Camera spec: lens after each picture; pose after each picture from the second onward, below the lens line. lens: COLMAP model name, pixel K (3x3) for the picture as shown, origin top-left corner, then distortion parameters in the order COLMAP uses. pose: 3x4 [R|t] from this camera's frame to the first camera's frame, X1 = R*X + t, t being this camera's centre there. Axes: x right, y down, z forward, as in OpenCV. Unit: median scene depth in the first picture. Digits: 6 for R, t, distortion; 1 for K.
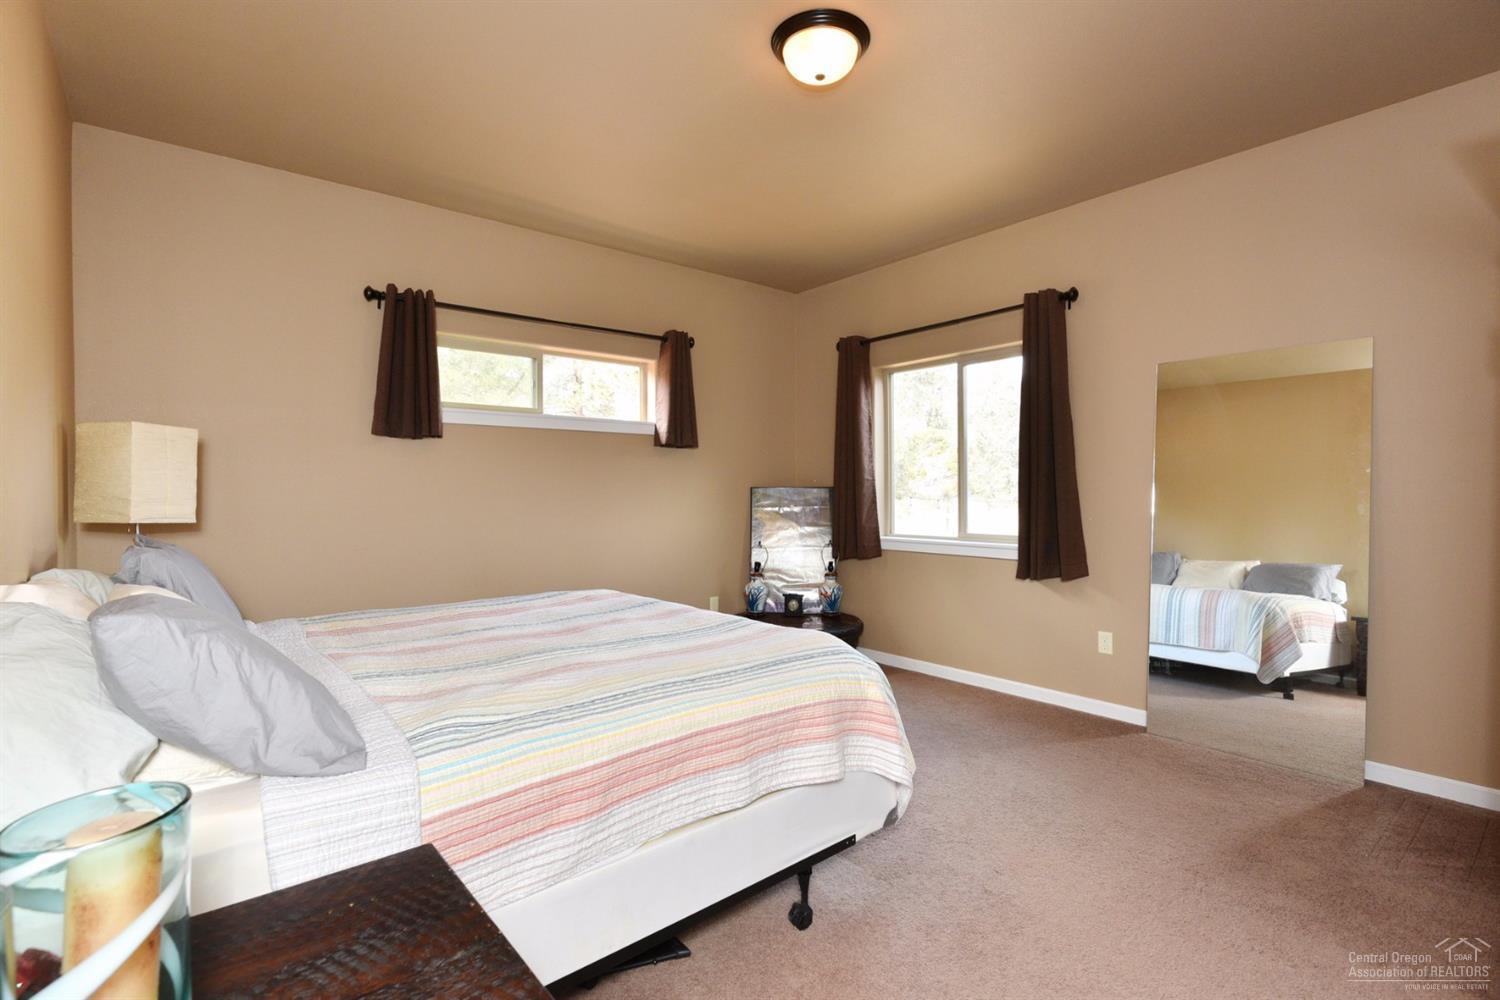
lens RADIAL K [[709.5, 0, 749.8], [0, 709.5, 467.6], [0, 0, 1]] dist [0.015190, -0.014743]
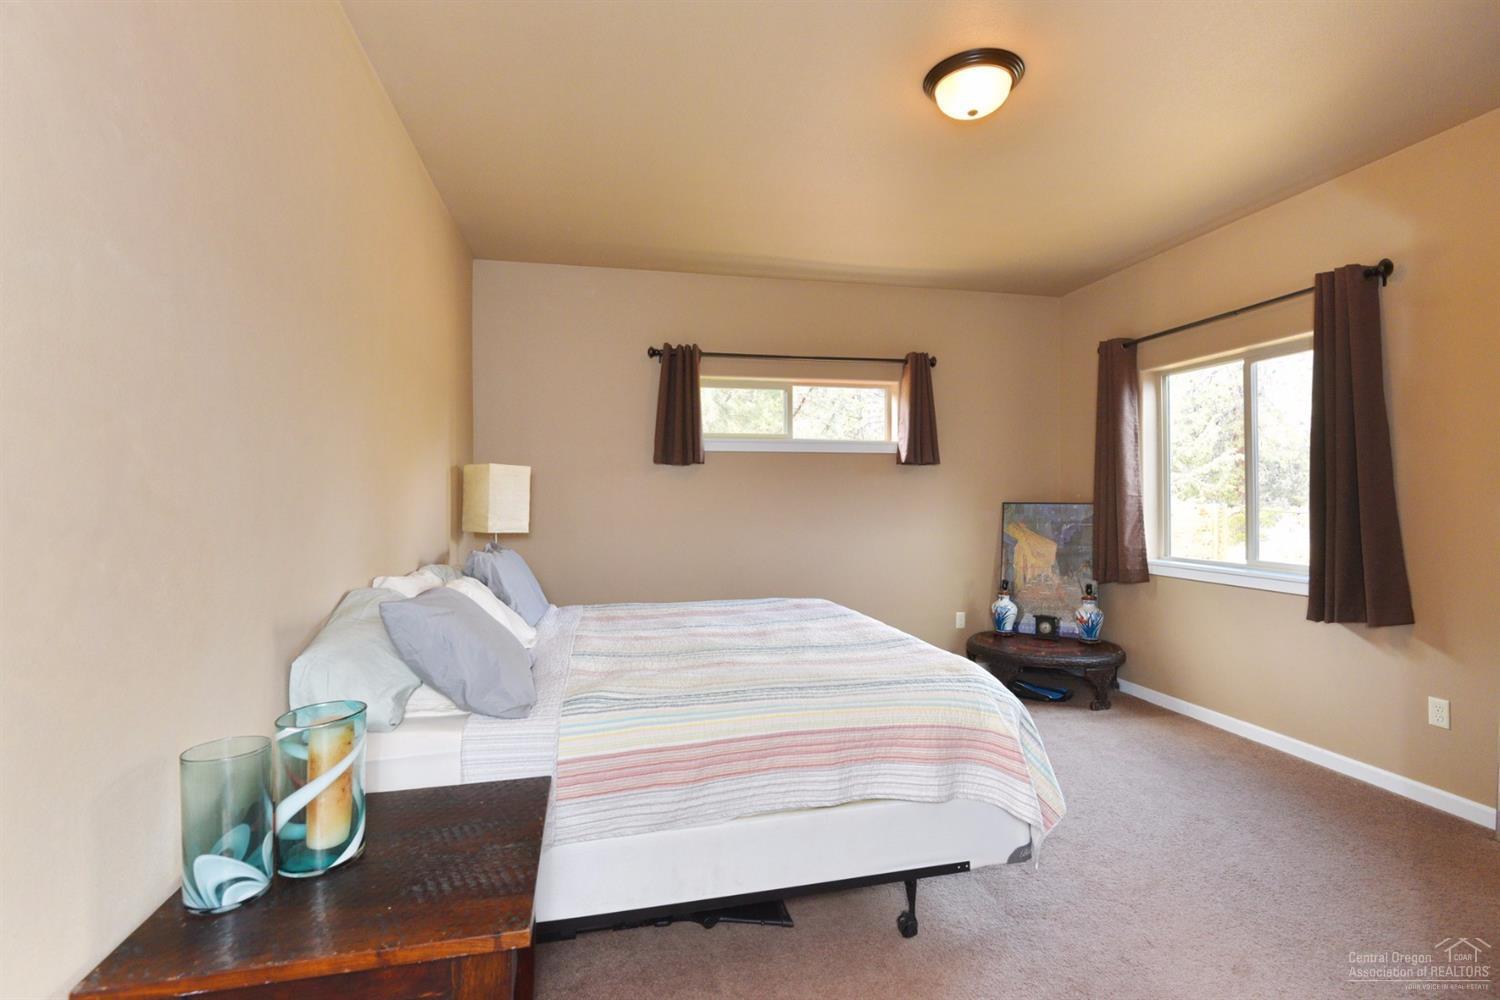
lens RADIAL K [[697.5, 0, 748.5], [0, 697.5, 456.5], [0, 0, 1]] dist [0.000593, -0.001148]
pose [[0.886397, -0.024376, -0.462284, 0.191880], [0.014904, 0.999598, -0.024129, -0.025439], [0.462686, 0.014498, 0.886403, -0.023506]]
